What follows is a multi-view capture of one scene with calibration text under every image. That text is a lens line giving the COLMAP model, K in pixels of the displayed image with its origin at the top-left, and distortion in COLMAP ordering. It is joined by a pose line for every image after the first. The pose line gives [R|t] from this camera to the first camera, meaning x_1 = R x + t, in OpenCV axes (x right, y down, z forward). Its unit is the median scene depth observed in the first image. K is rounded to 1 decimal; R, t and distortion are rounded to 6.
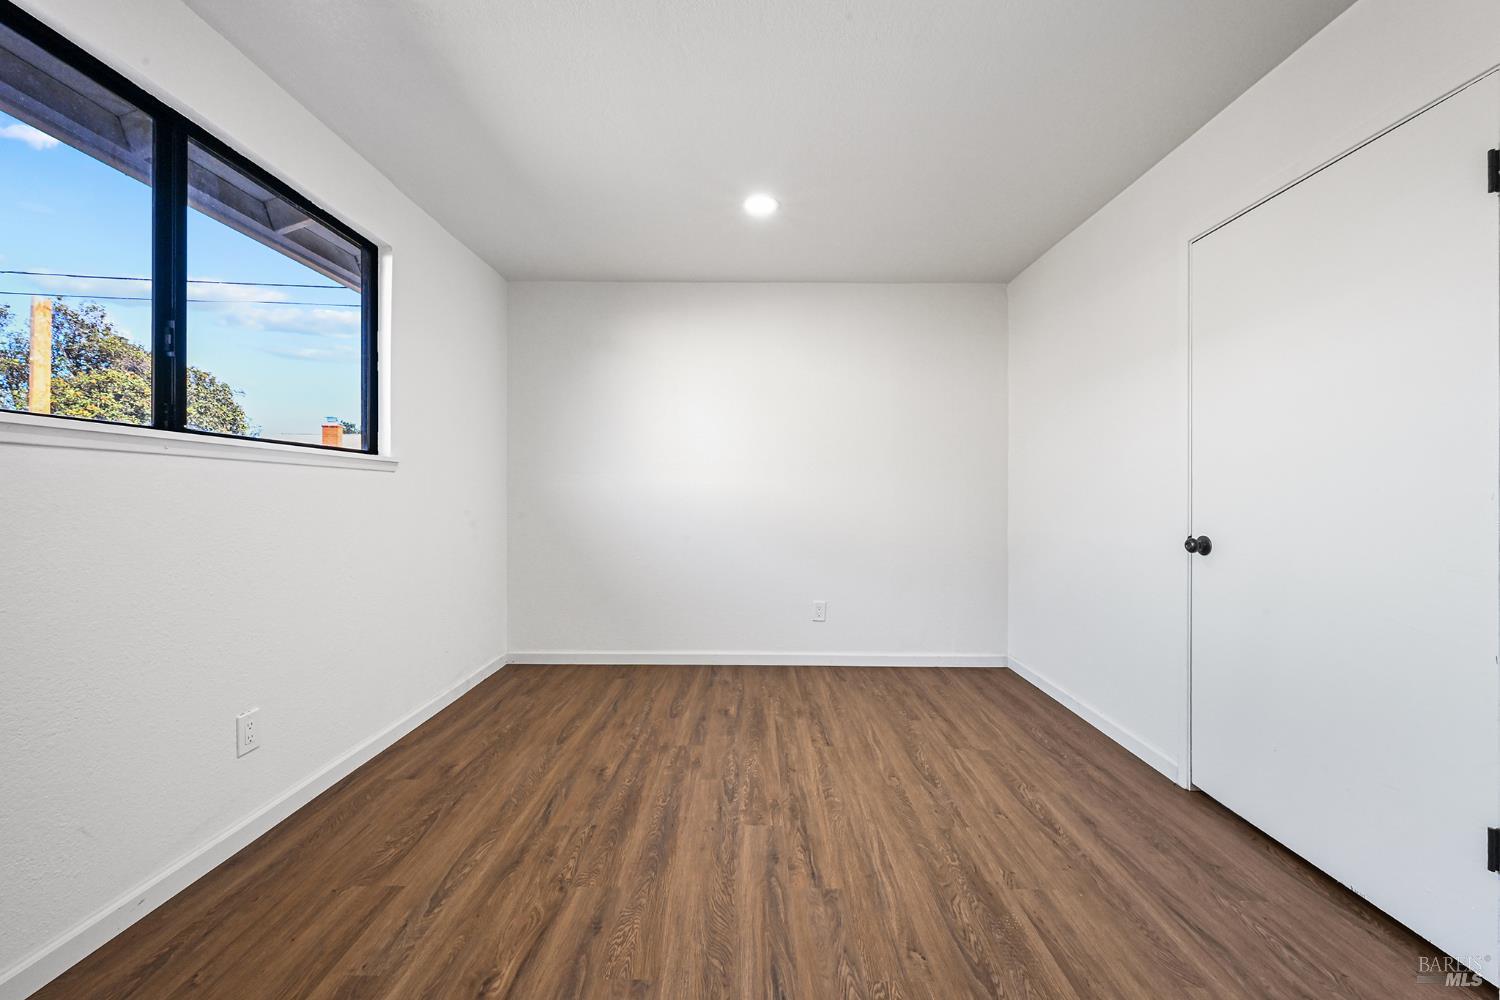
lens RADIAL K [[595.9, 0, 746.1], [0, 595.9, 497.2], [0, 0, 1]] dist [0.000805, -0.000231]
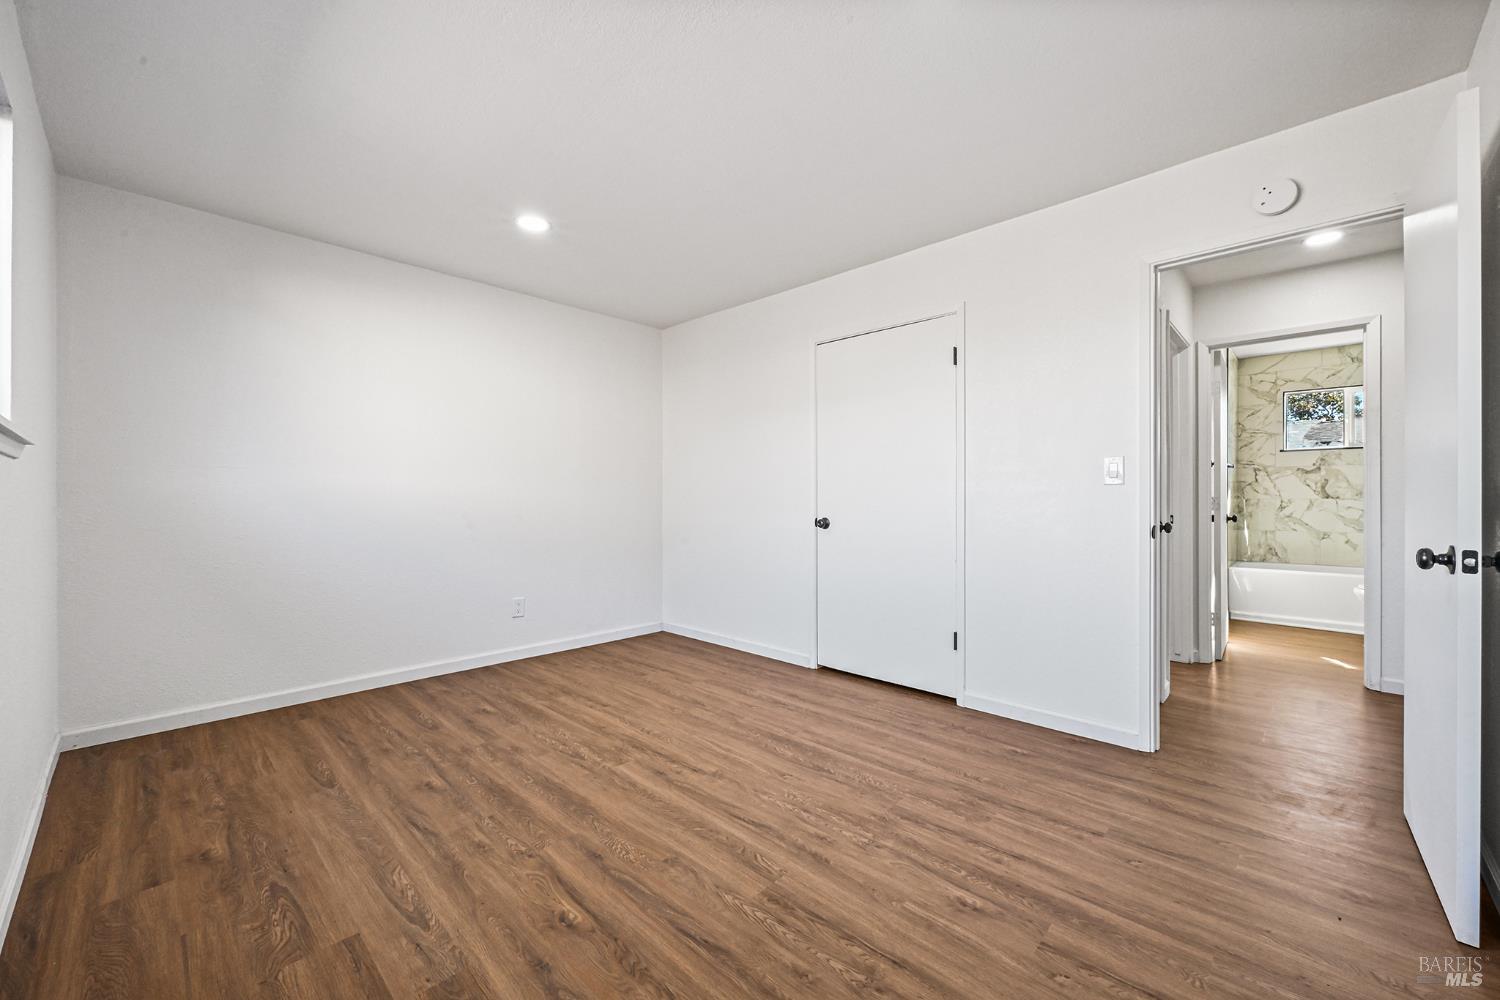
lens RADIAL K [[595.9, 0, 746.1], [0, 595.9, 497.2], [0, 0, 1]] dist [0.000805, -0.000231]
pose [[0.689916, -0.003492, 0.723881, -0.610137], [0.010490, 0.999932, -0.005175, 0.010395], [-0.723814, 0.011164, 0.689905, -0.028923]]
